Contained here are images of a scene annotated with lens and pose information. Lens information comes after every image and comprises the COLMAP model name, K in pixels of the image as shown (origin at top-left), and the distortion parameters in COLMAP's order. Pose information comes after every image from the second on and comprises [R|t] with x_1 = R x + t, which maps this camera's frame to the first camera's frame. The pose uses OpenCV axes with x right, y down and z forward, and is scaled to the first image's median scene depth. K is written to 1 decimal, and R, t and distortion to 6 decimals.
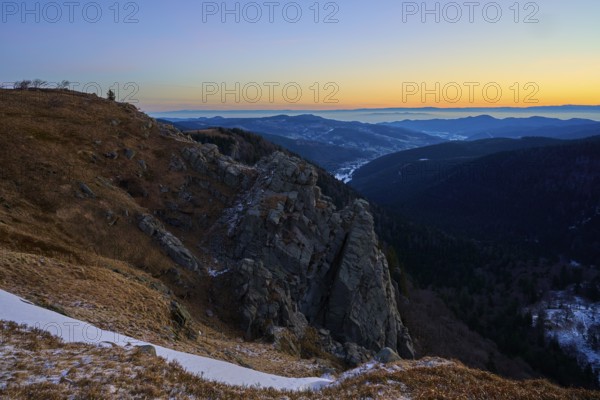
lens RADIAL K [[705.0, 0, 300.0], [0, 705.0, 199.7], [0, 0, 1]] dist [0.013544, 0.000000]
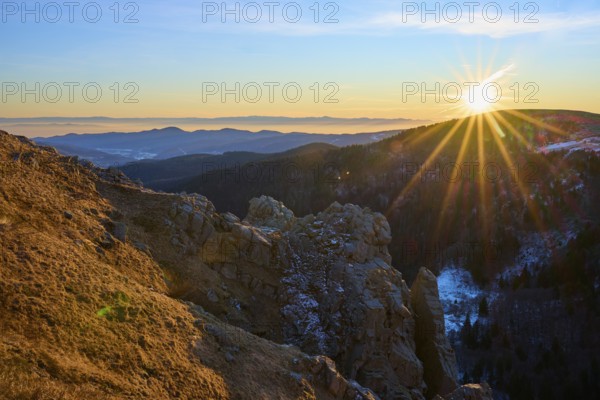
lens RADIAL K [[705.0, 0, 300.0], [0, 705.0, 200.4], [0, 0, 1]] dist [0.013544, 0.000000]
pose [[0.561800, -0.091313, 0.822218, -0.344038], [0.093774, 0.994513, 0.046374, -0.060474], [-0.821941, 0.051049, 0.567280, 0.426044]]
